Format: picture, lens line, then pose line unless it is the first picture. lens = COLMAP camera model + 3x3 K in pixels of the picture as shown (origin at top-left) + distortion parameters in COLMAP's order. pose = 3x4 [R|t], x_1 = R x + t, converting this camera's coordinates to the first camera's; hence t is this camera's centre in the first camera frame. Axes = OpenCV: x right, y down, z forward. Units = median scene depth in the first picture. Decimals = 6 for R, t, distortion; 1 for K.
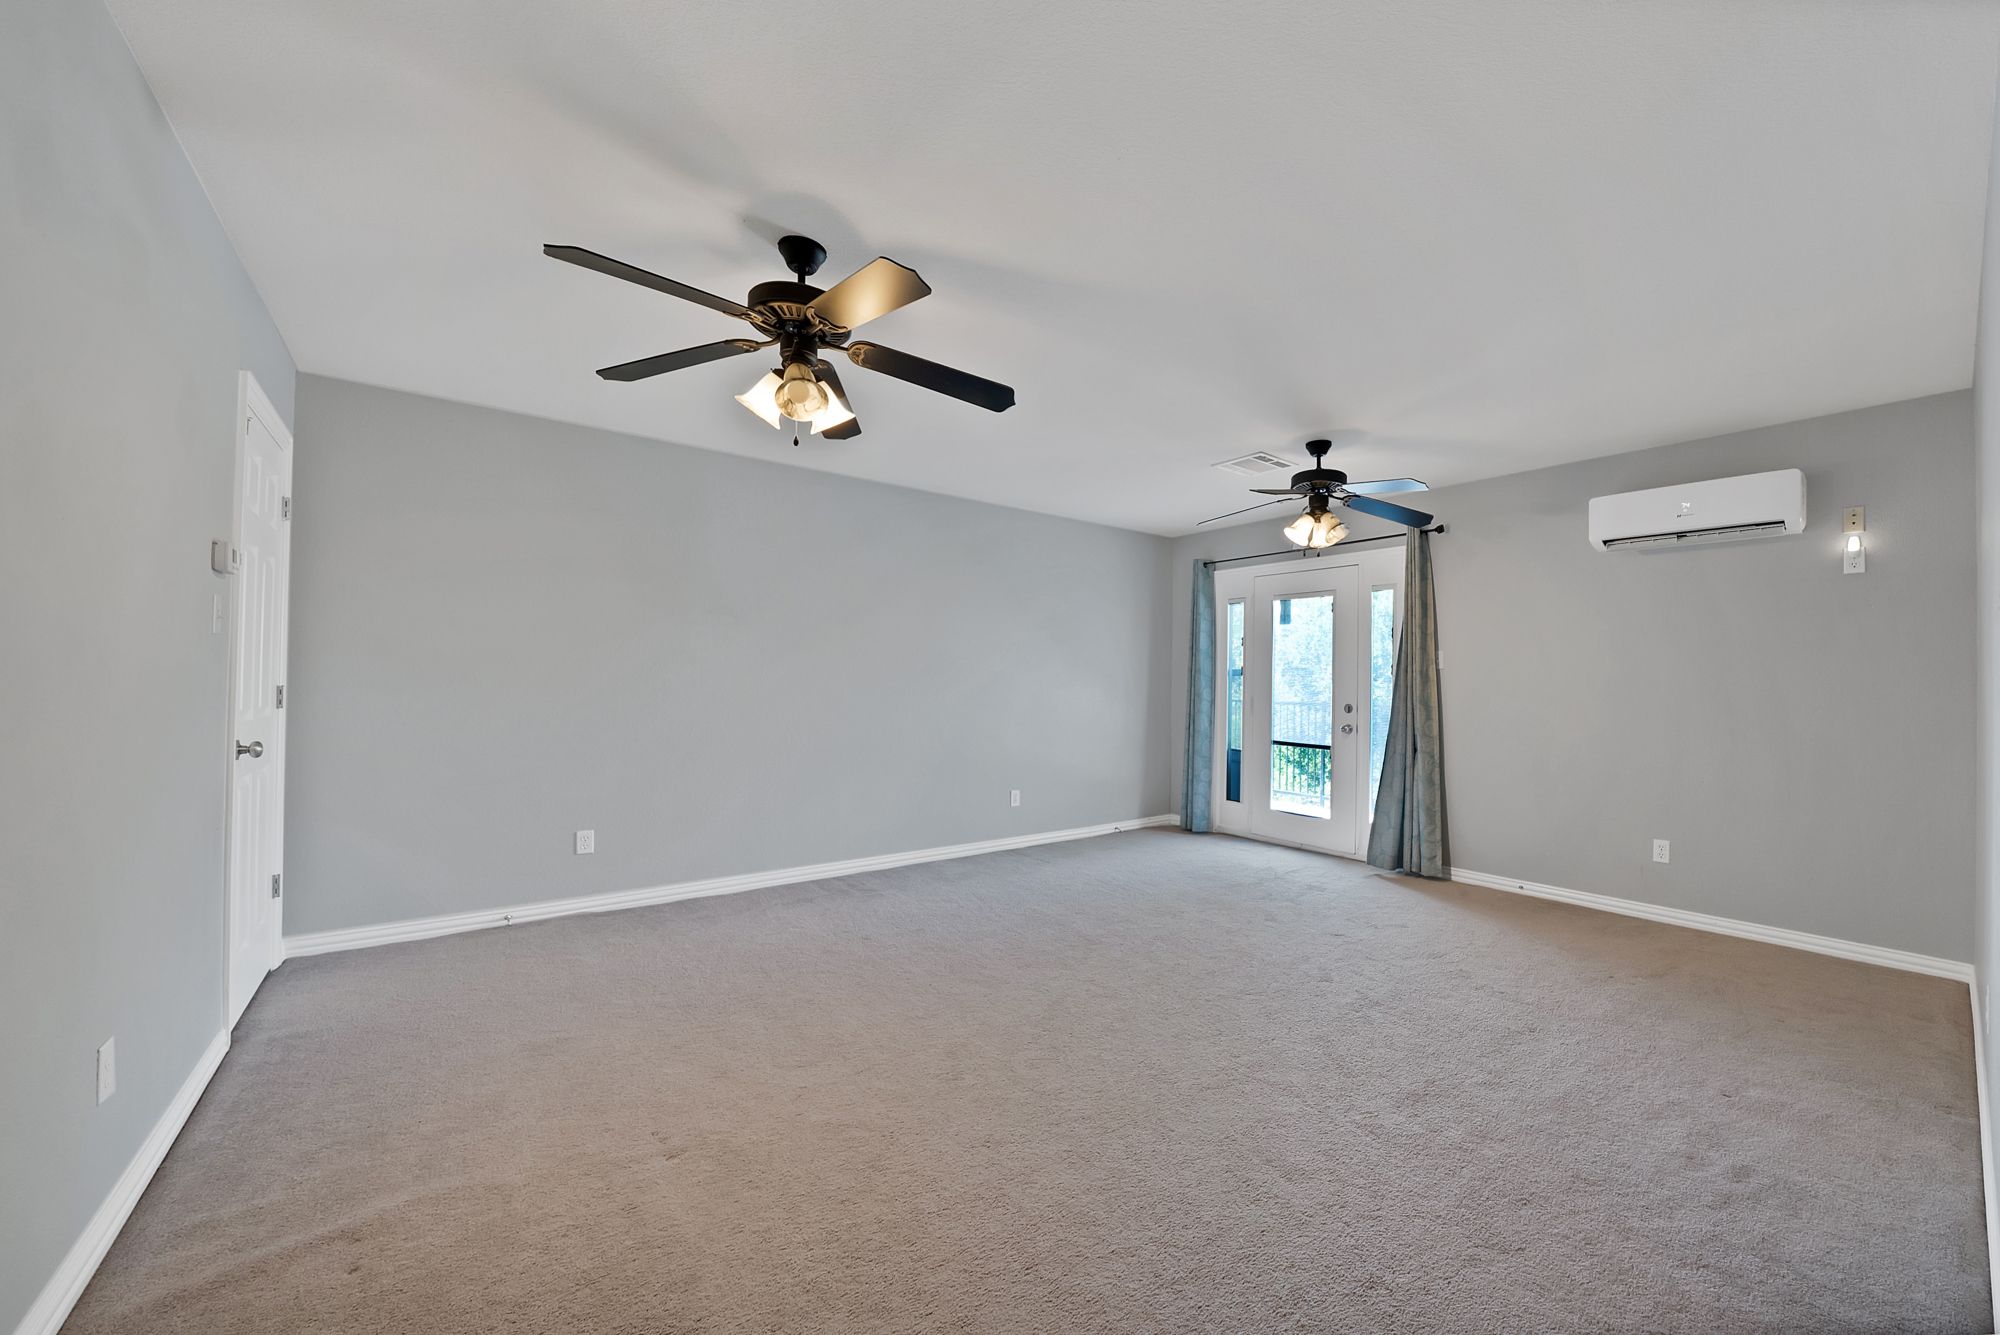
lens RADIAL K [[716.1, 0, 989.4], [0, 716.1, 675.0], [0, 0, 1]] dist [-0.017840, 0.000062]
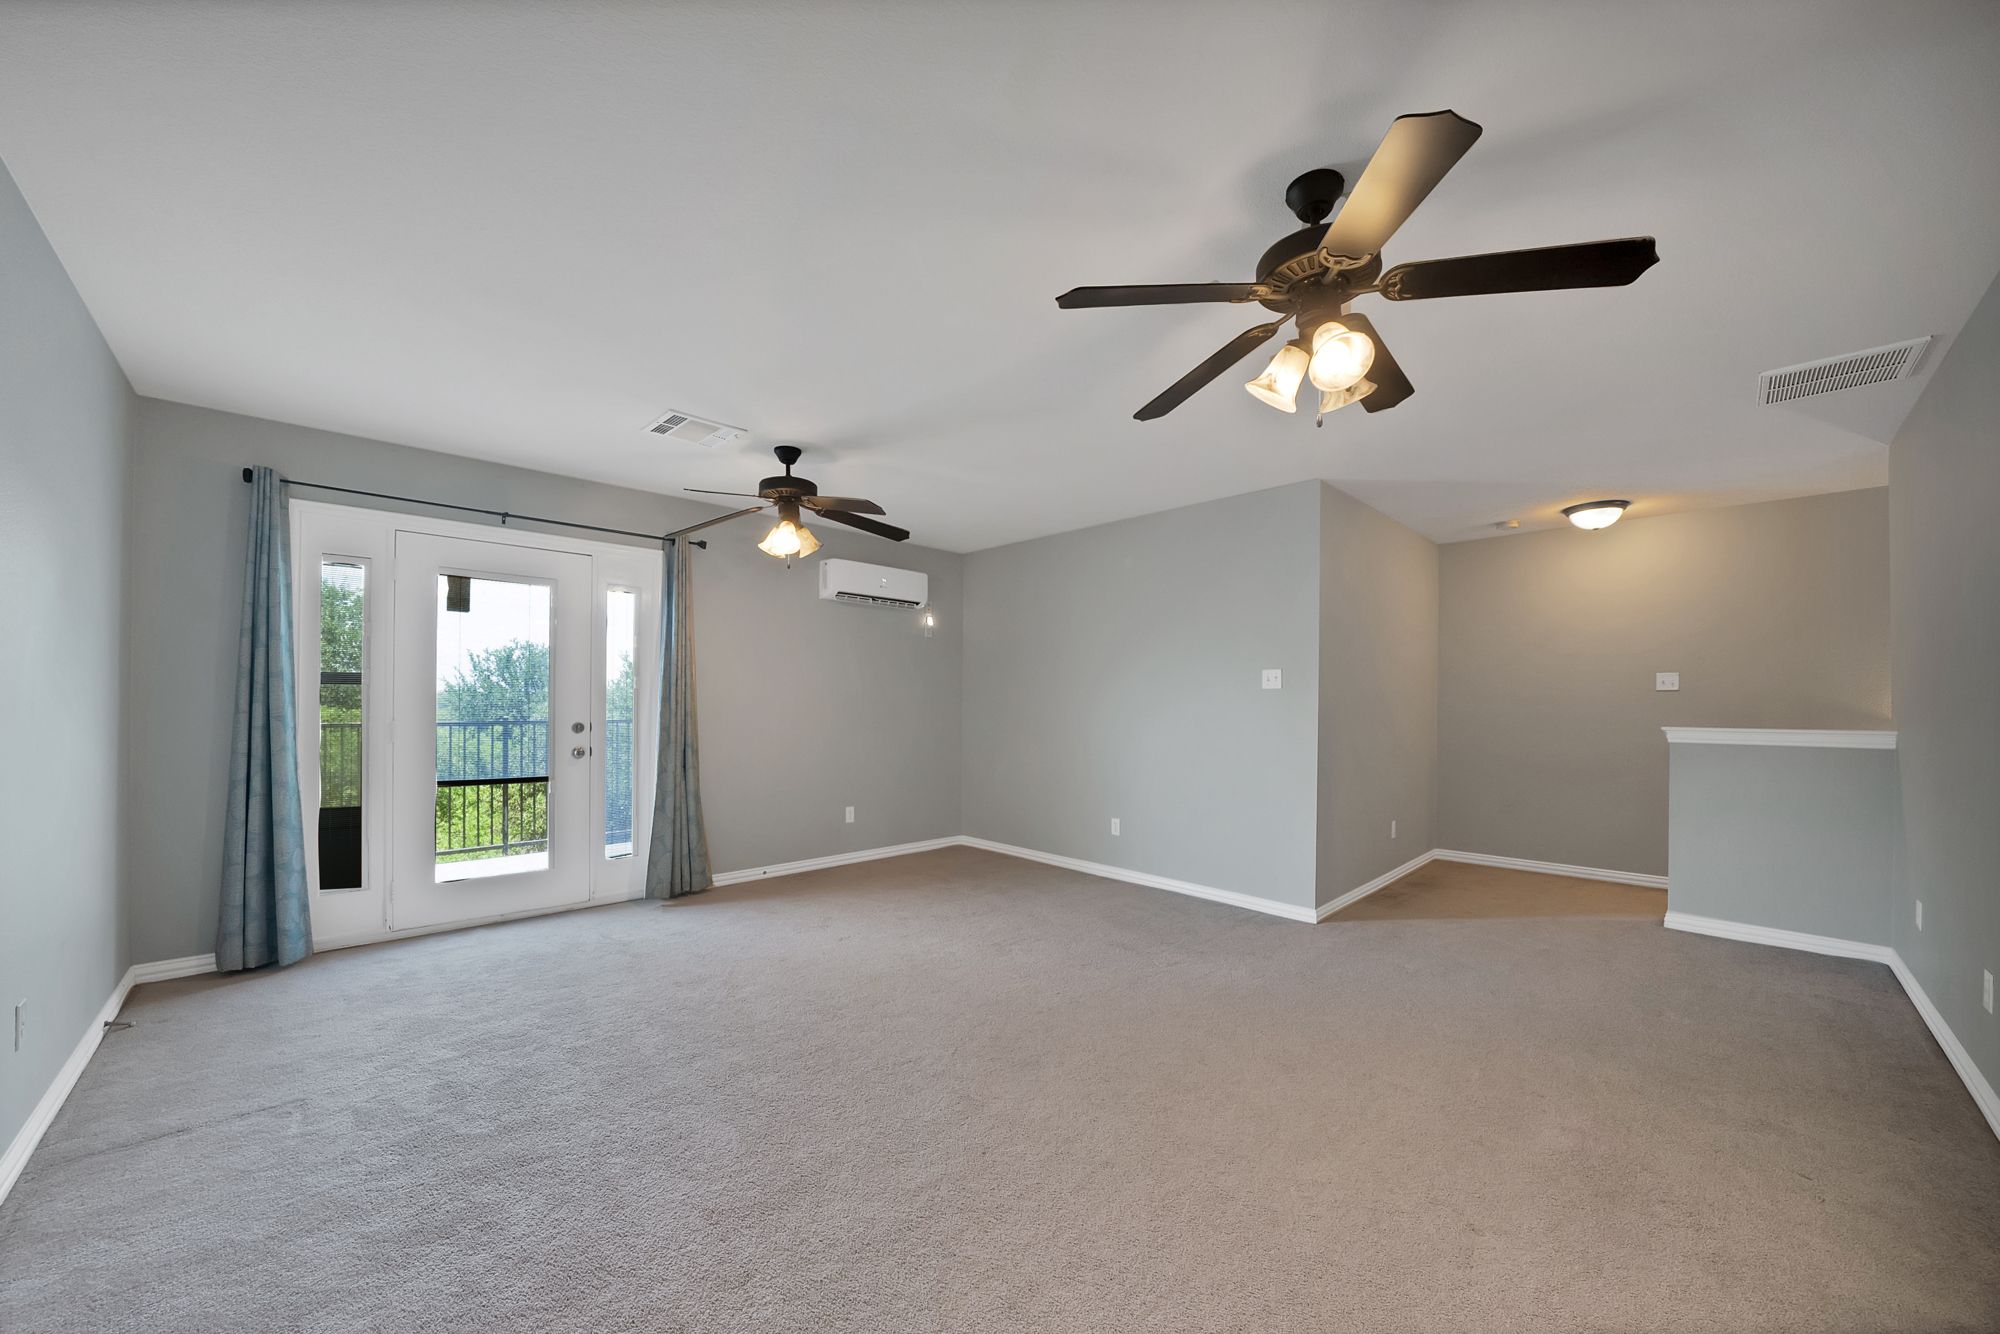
lens RADIAL K [[716.1, 0, 989.4], [0, 716.1, 674.5], [0, 0, 1]] dist [-0.017840, 0.000062]
pose [[-0.108210, 0.015791, 0.994003, -0.377817], [-0.023334, 0.999558, -0.018420, -0.011014], [-0.993854, -0.025188, -0.107794, 0.619122]]
